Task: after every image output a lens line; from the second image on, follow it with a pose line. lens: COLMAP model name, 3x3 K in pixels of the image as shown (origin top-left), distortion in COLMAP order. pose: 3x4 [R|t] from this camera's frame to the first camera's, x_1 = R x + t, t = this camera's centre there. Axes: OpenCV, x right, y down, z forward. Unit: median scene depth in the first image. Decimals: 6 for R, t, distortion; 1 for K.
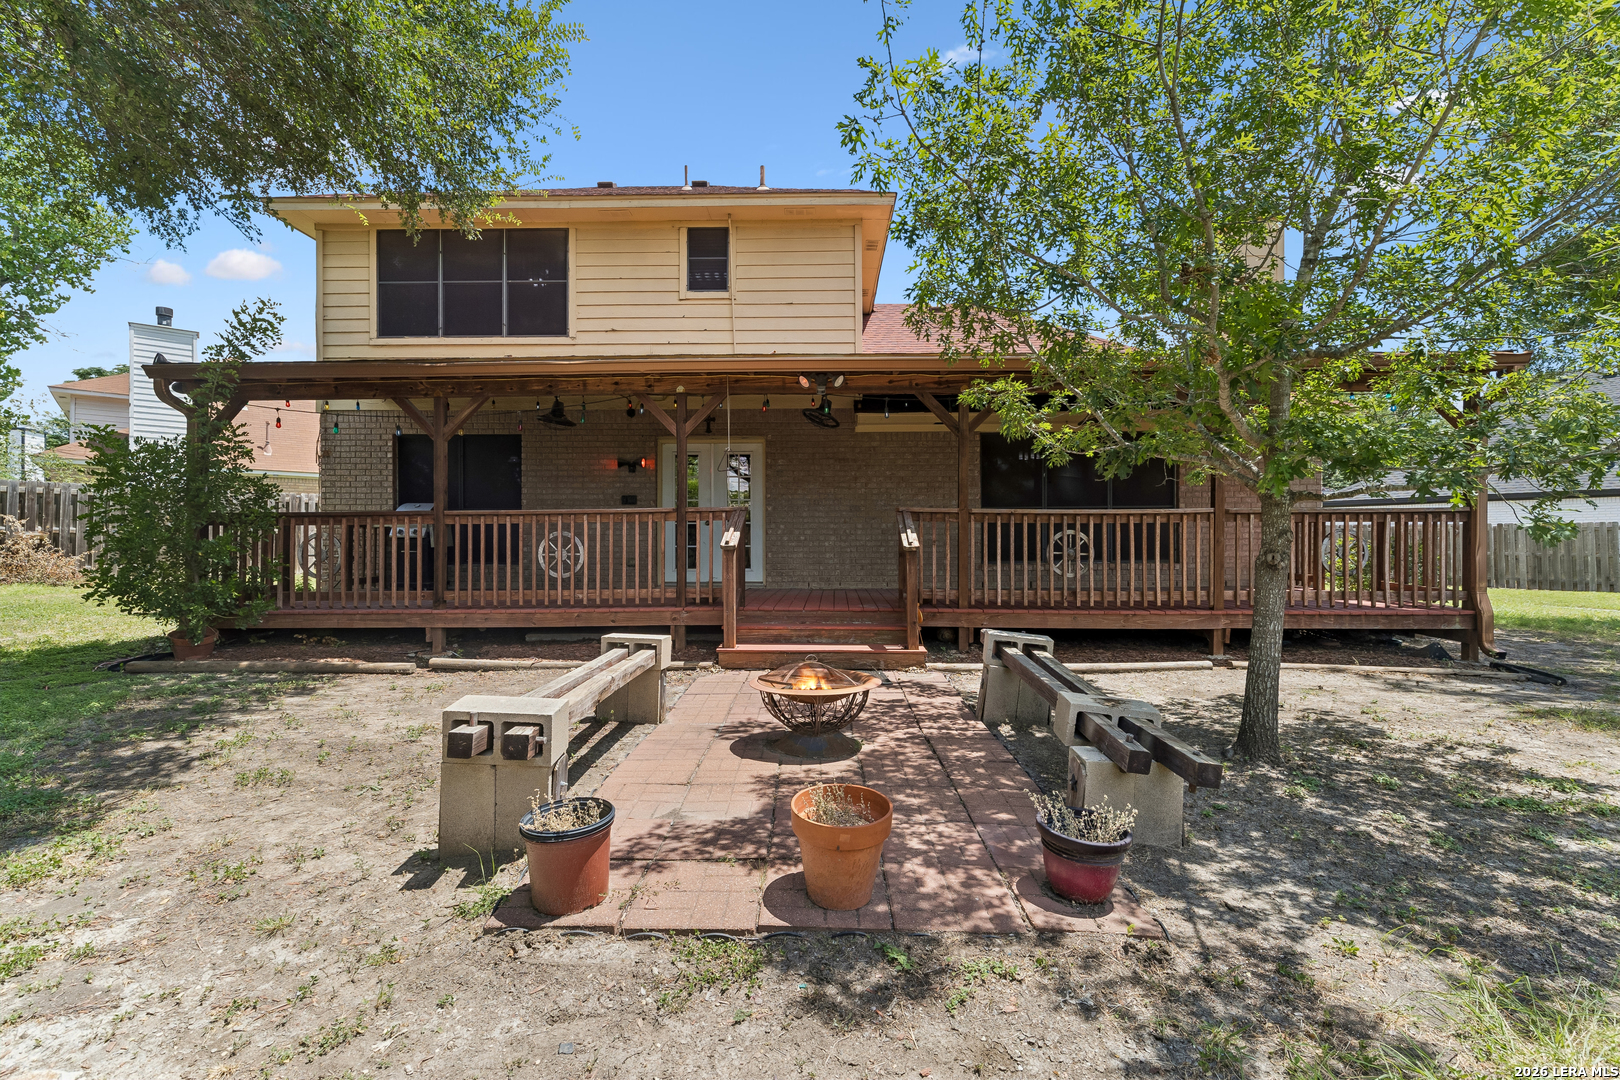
lens RADIAL K [[758.9, 0, 807.3], [0, 758.9, 540.6], [0, 0, 1]] dist [0.006154, 0.000815]
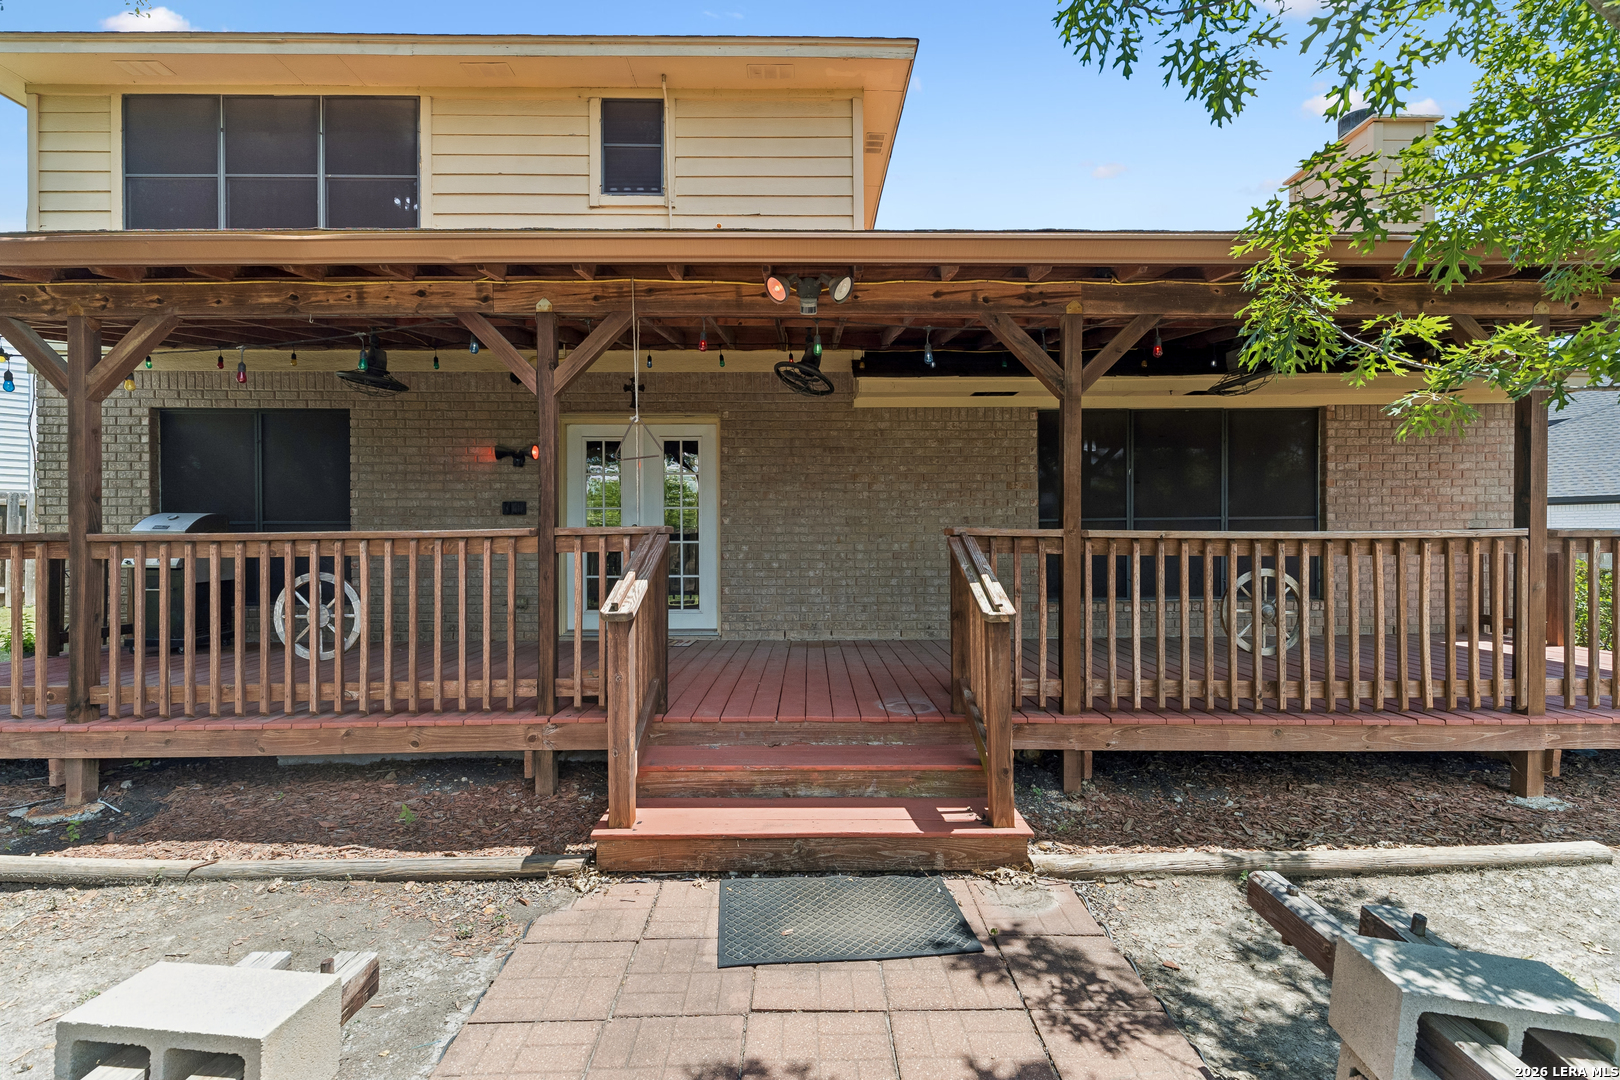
lens RADIAL K [[758.9, 0, 825.8], [0, 758.9, 536.4], [0, 0, 1]] dist [0.006154, 0.000815]
pose [[0.998414, -0.002152, 0.056256, 0.000126], [0.002568, 0.999970, -0.007312, -0.032318], [-0.056239, 0.007445, 0.998390, 0.450232]]
